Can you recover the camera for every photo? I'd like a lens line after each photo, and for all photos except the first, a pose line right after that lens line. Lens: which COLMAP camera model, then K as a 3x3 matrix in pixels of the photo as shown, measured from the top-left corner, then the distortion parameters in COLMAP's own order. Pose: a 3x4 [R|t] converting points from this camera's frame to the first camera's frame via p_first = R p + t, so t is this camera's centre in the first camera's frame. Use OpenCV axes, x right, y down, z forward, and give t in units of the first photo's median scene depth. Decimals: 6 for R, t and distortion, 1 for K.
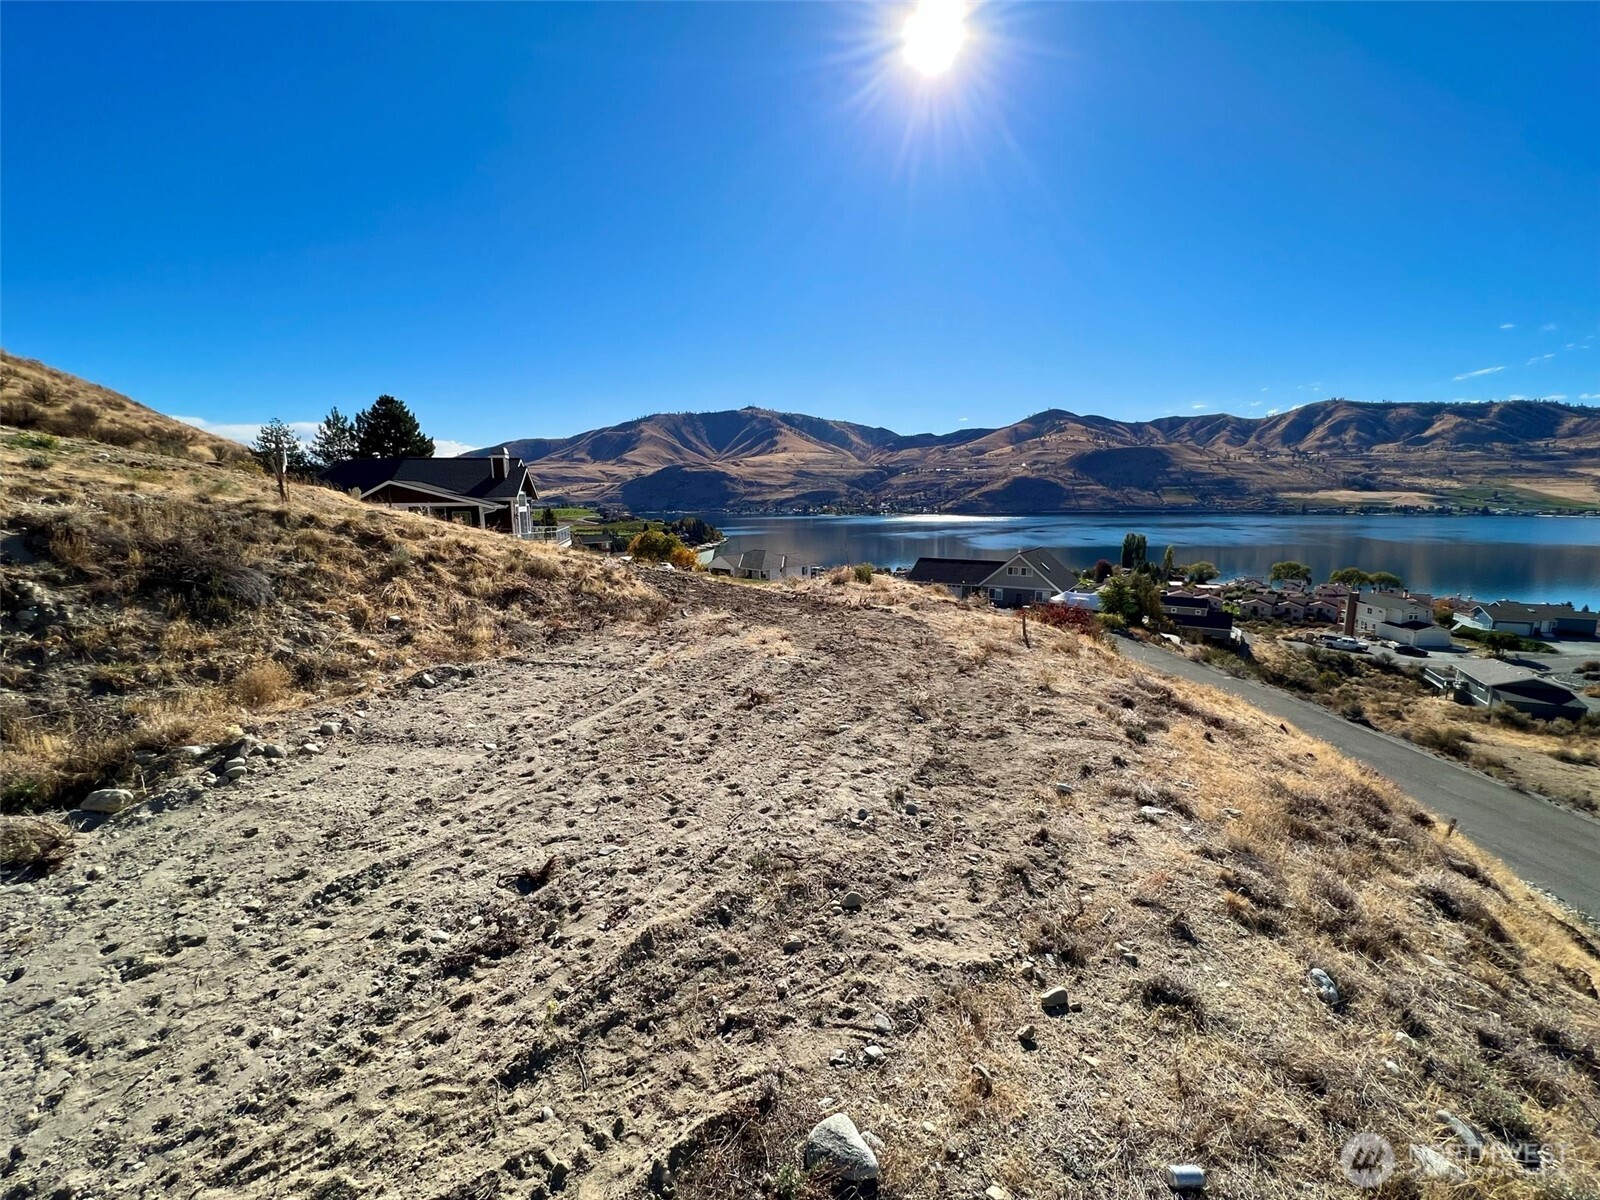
lens RADIAL K [[663.4, 0, 797.9], [0, 663.4, 603.4], [0, 0, 1]] dist [-0.001841, 0.000828]
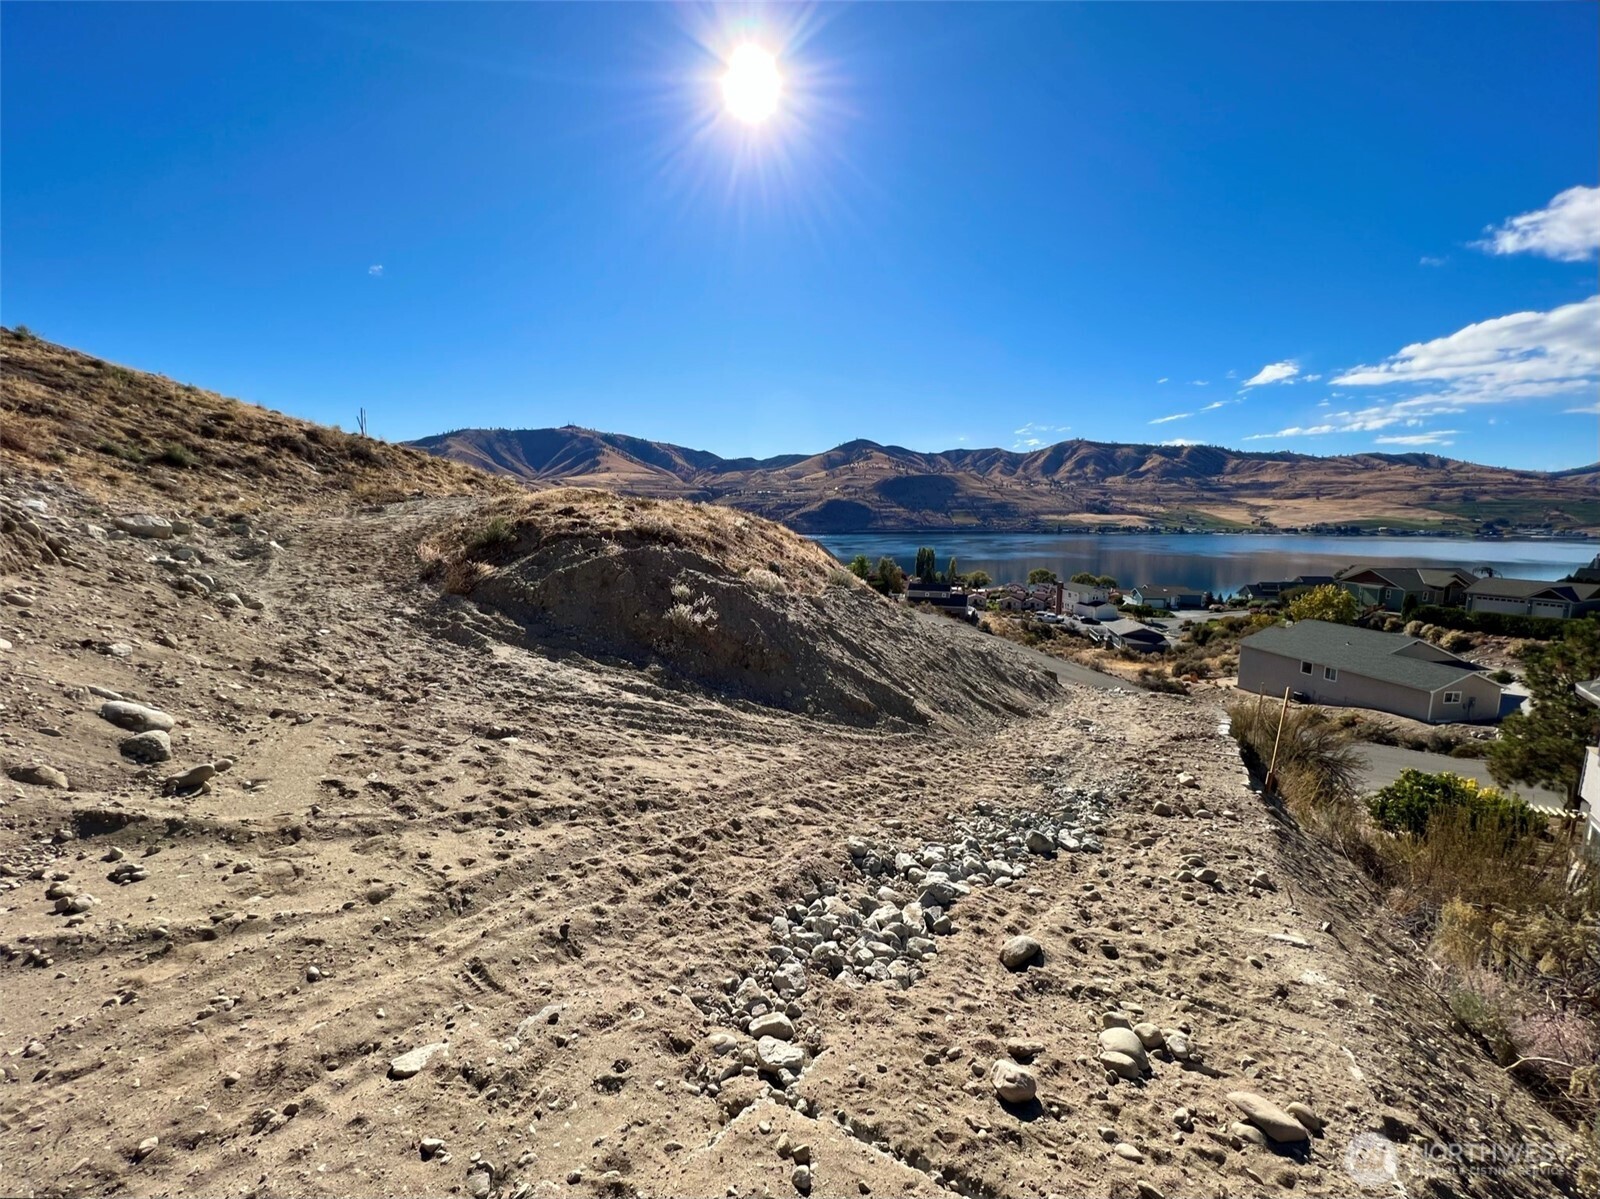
lens RADIAL K [[646.8, 0, 798.2], [0, 646.8, 602.6], [0, 0, 1]] dist [-0.002405, 0.001083]
pose [[0.965804, -0.029272, 0.257614, 0.006425], [0.036708, 0.999035, -0.024101, 0.040097], [-0.256660, 0.032733, 0.965947, -0.115364]]
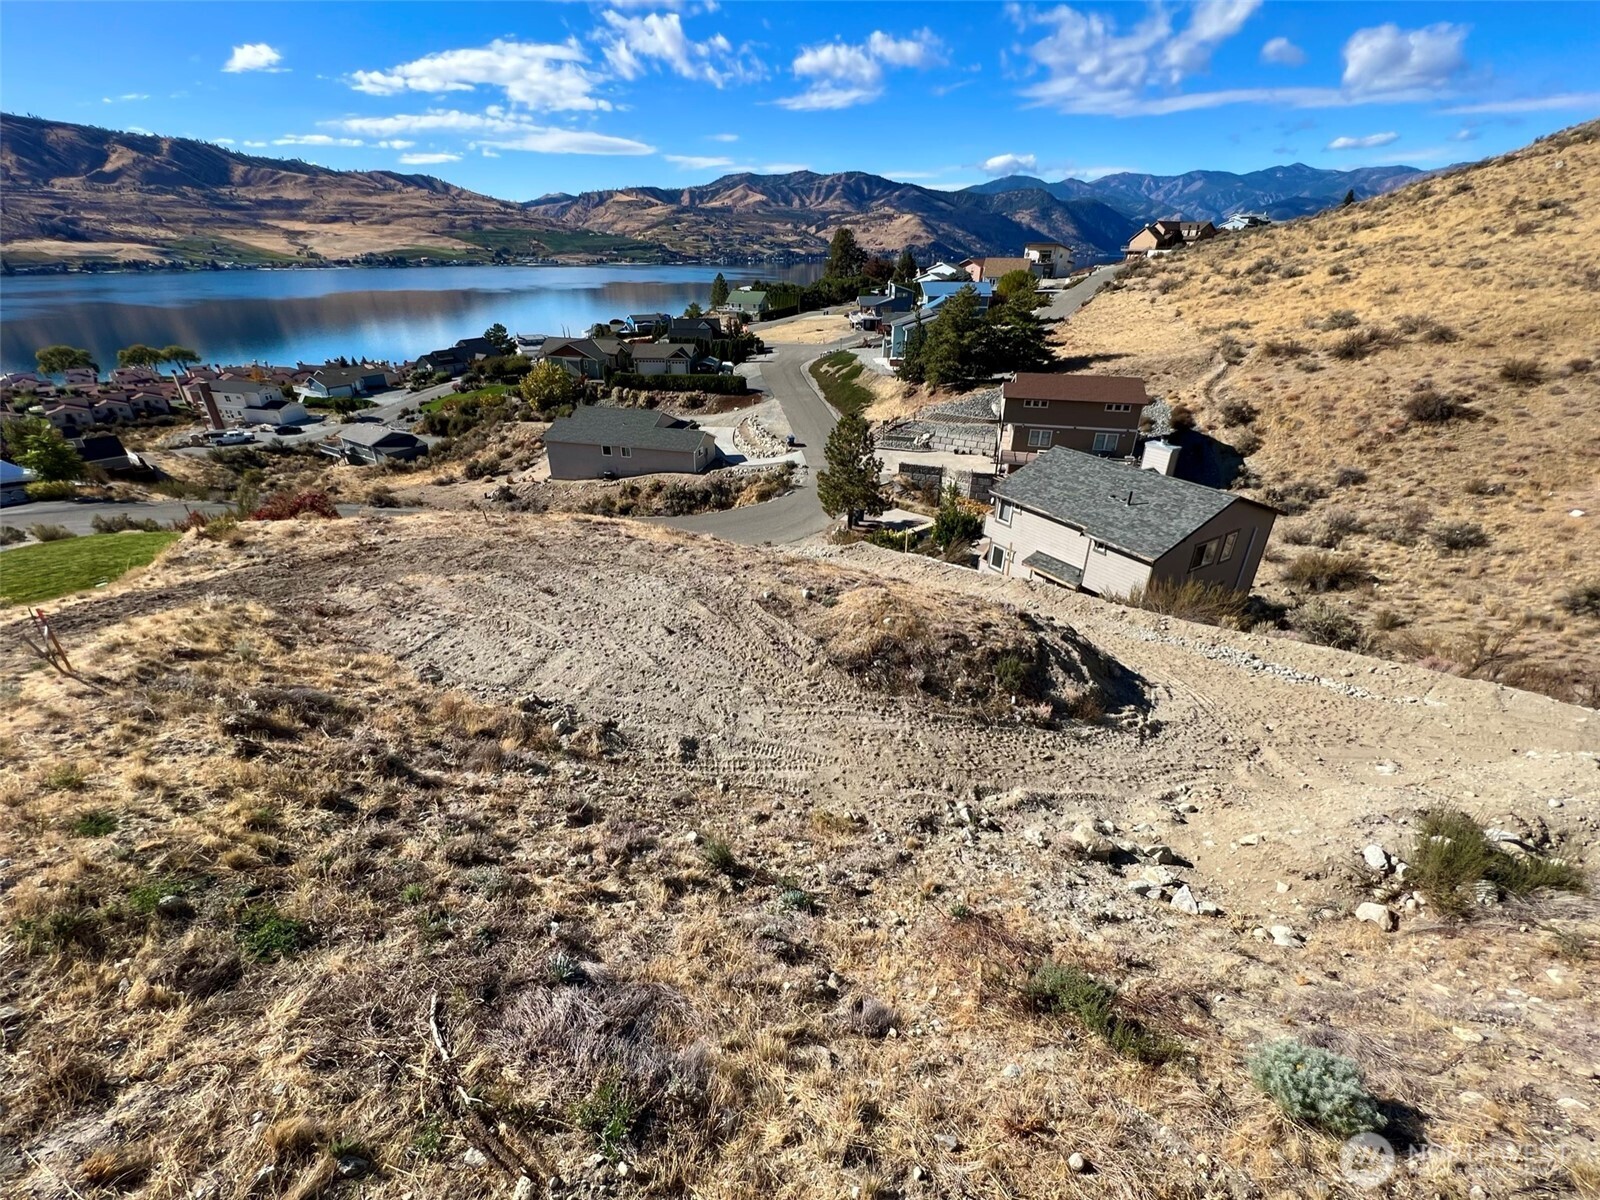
lens RADIAL K [[685.9, 0, 798.4], [0, 685.9, 604.4], [0, 0, 1]] dist [-0.002400, 0.000708]
pose [[0.115797, -0.456807, 0.881997, -0.107113], [0.154967, 0.885405, 0.438226, -0.036085], [-0.981110, 0.085935, 0.173317, -0.007813]]
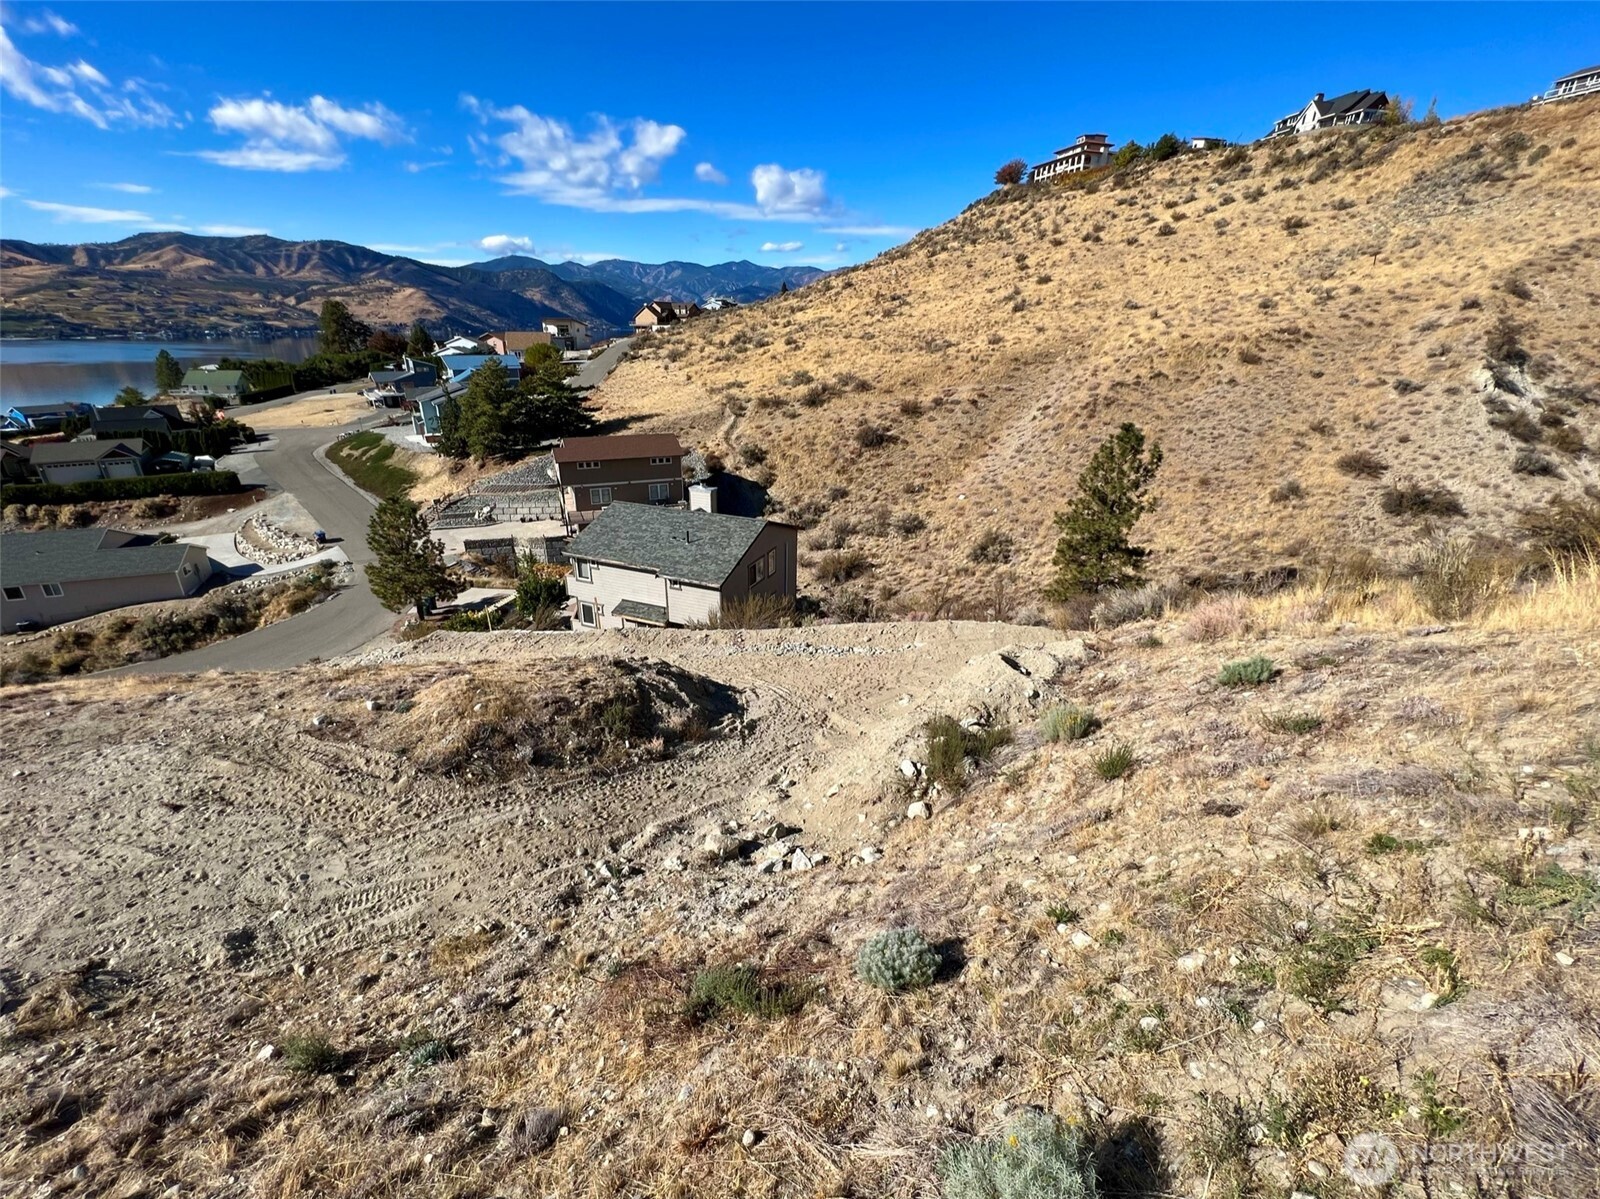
lens RADIAL K [[667.1, 0, 799.4], [0, 667.1, 603.8], [0, 0, 1]] dist [-0.003542, 0.000982]
pose [[-0.487768, -0.339326, 0.804326, -0.108505], [0.128722, 0.883336, 0.450719, -0.036007], [-0.863431, 0.323381, -0.387184, -0.010517]]
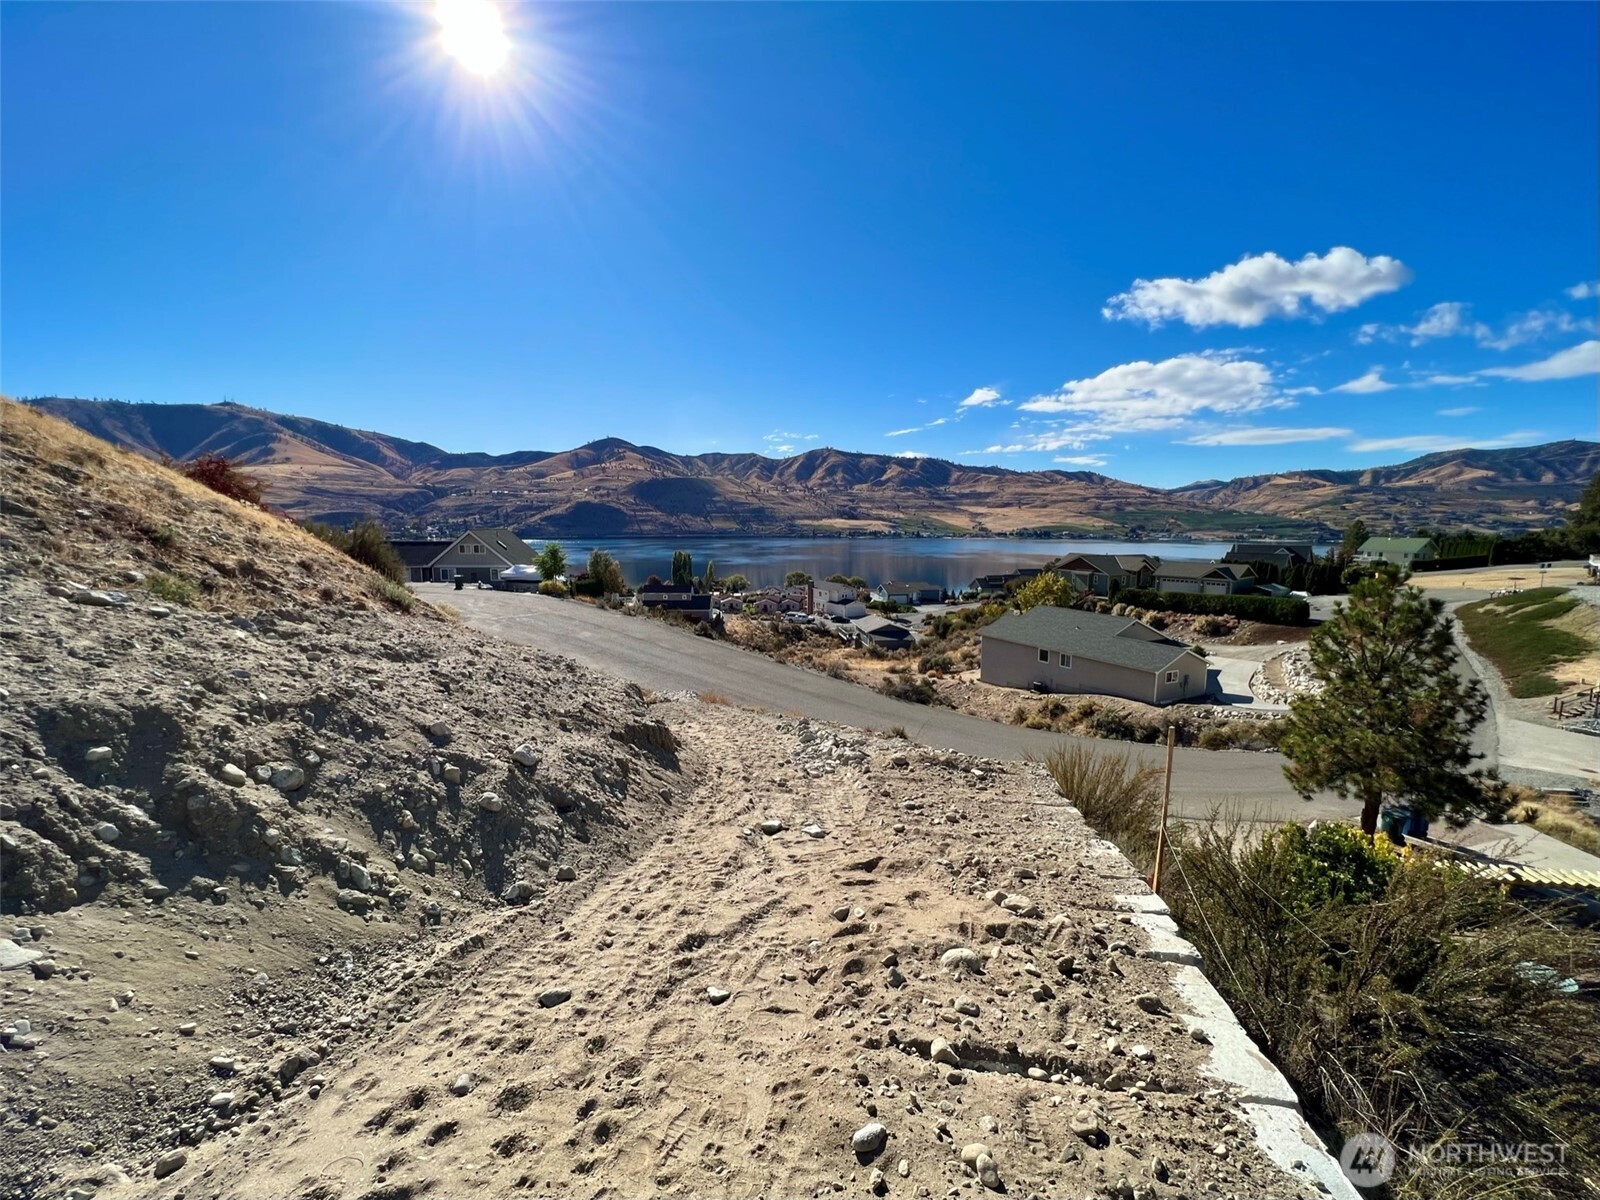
lens RADIAL K [[674.6, 0, 798.1], [0, 674.6, 600.4], [0, 0, 1]] dist [-0.001849, 0.000778]
pose [[0.814128, -0.057849, 0.577796, 0.086076], [0.083713, 0.996324, -0.018202, 0.046712], [-0.574619, 0.063188, 0.815978, -0.032313]]
